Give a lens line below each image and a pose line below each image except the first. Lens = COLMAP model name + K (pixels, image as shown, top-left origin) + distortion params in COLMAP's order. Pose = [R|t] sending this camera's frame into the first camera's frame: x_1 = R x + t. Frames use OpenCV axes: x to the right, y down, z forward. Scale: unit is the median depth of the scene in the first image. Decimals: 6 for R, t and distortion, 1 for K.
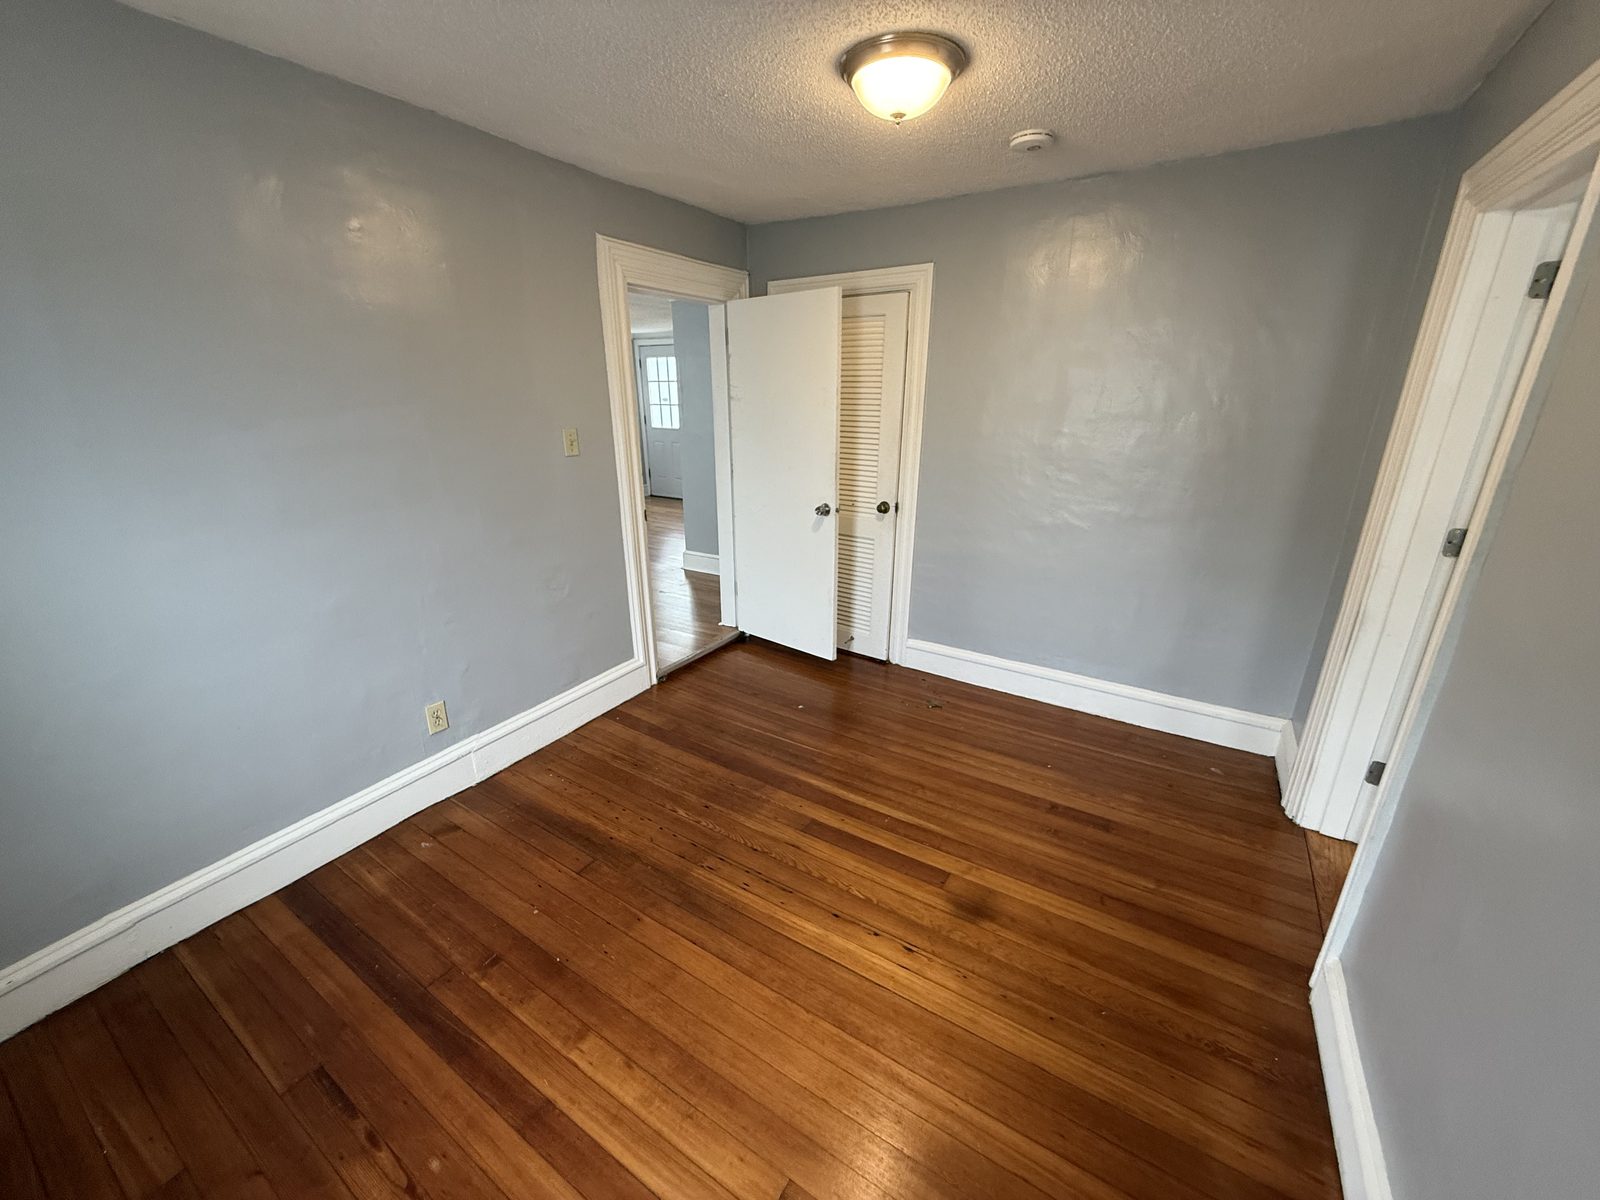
lens RADIAL K [[635.8, 0, 797.0], [0, 635.8, 597.8], [0, 0, 1]] dist [0.000041, 0.000326]
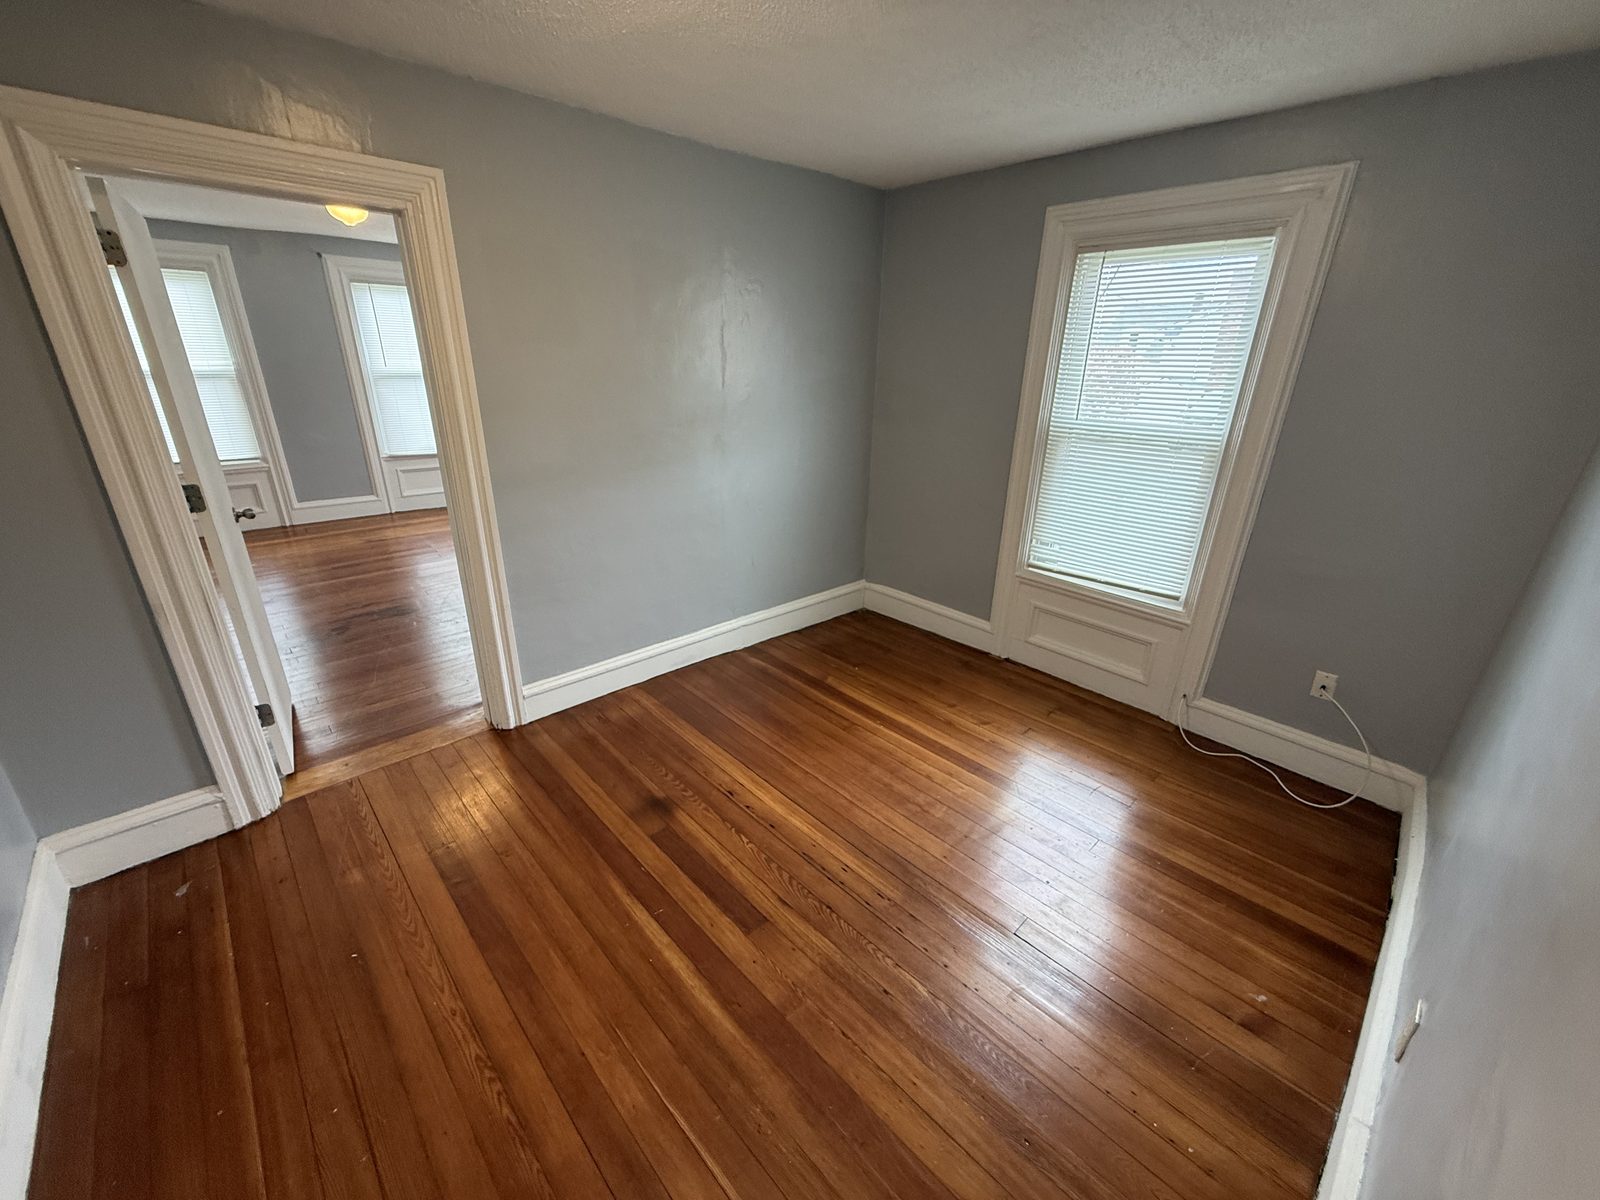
lens RADIAL K [[635.8, 0, 799.3], [0, 635.8, 599.8], [0, 0, 1]] dist [0.000041, 0.000326]
pose [[-0.968137, -0.107672, 0.226092, -0.183057], [0.066193, 0.760706, 0.645713, -0.501711], [-0.241515, 0.640104, -0.729340, 1.408621]]
